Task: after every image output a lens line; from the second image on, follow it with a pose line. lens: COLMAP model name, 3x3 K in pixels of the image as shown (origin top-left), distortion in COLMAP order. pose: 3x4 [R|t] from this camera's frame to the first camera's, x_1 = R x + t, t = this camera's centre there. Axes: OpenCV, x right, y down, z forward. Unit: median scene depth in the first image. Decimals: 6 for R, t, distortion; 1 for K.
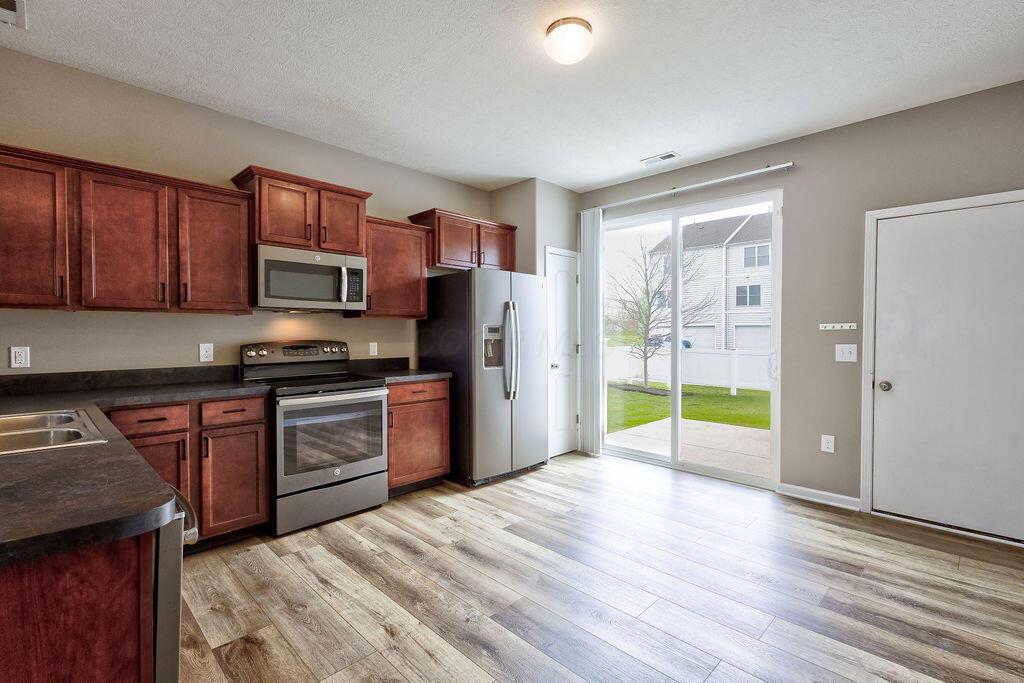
lens RADIAL K [[466.4, 0, 512.0], [0, 466.4, 341.5], [0, 0, 1]] dist [0.002689, 0.000228]
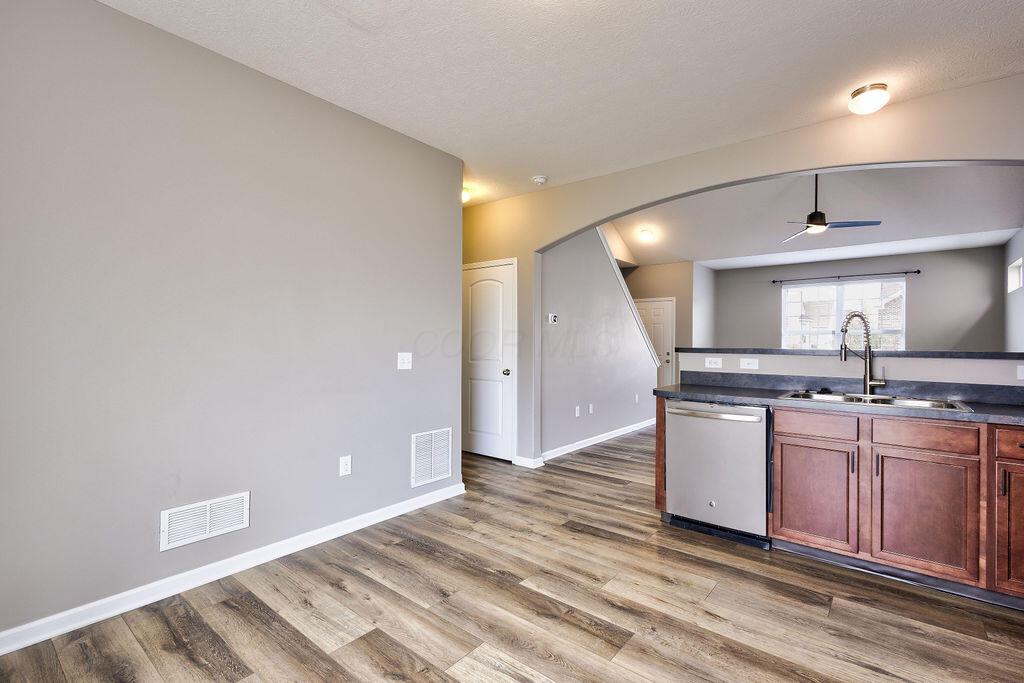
lens RADIAL K [[464.1, 0, 514.0], [0, 464.1, 340.9], [0, 0, 1]] dist [0.003649, -0.001130]
pose [[-0.995134, -0.007147, -0.098269, 0.196368], [-0.008673, 0.999848, 0.015117, -0.021789], [0.098146, 0.015896, -0.995045, 1.258054]]
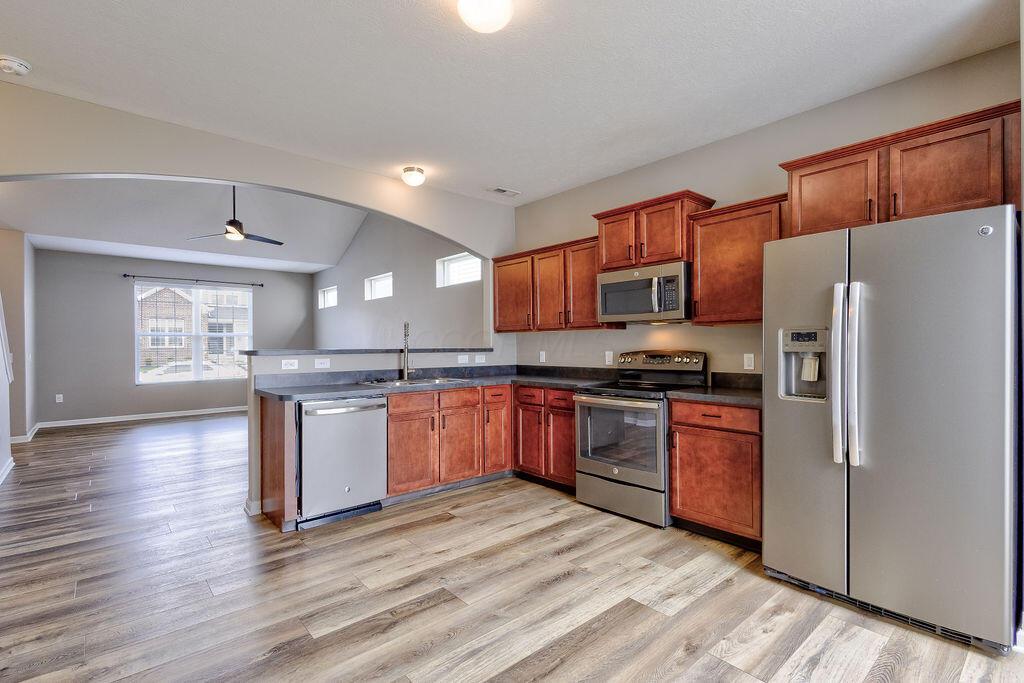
lens RADIAL K [[473.4, 0, 509.4], [0, 473.4, 347.4], [0, 0, 1]] dist [0.004016, -0.000181]
pose [[-0.075160, 0.006421, -0.997151, 0.726533], [-0.011908, 0.999902, 0.007336, -0.012981], [0.997100, 0.012425, -0.075076, 0.812046]]
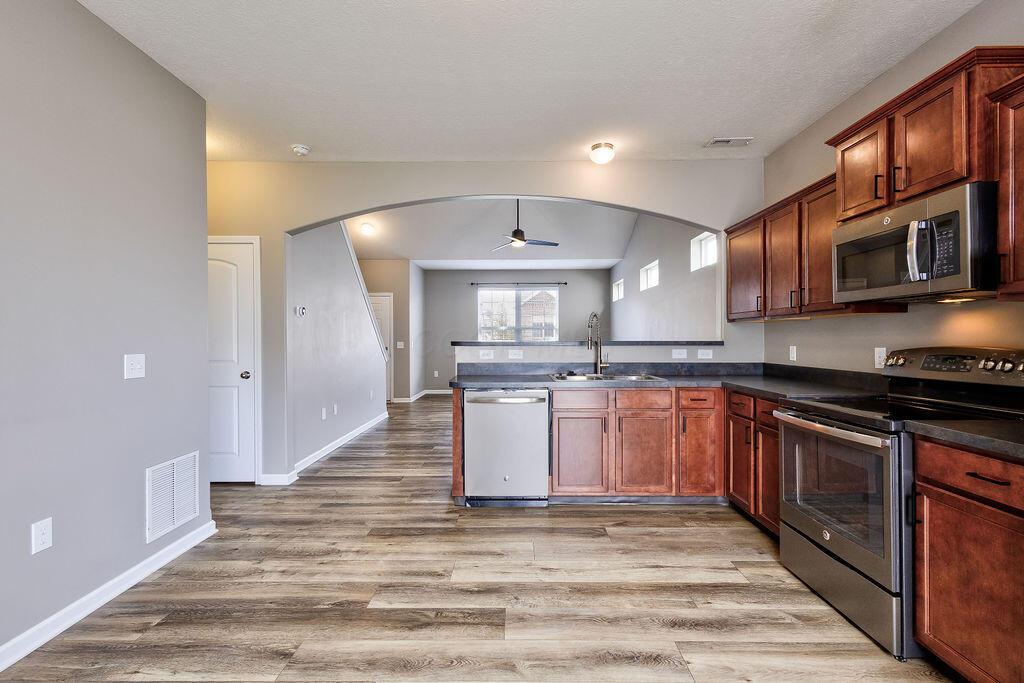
lens RADIAL K [[464.1, 0, 514.0], [0, 464.1, 340.9], [0, 0, 1]] dist [0.003649, -0.001130]
pose [[-0.713648, 0.007089, -0.700468, 0.430193], [-0.009056, 0.999772, 0.019344, -0.017922], [0.700446, 0.020148, -0.713421, 1.134575]]
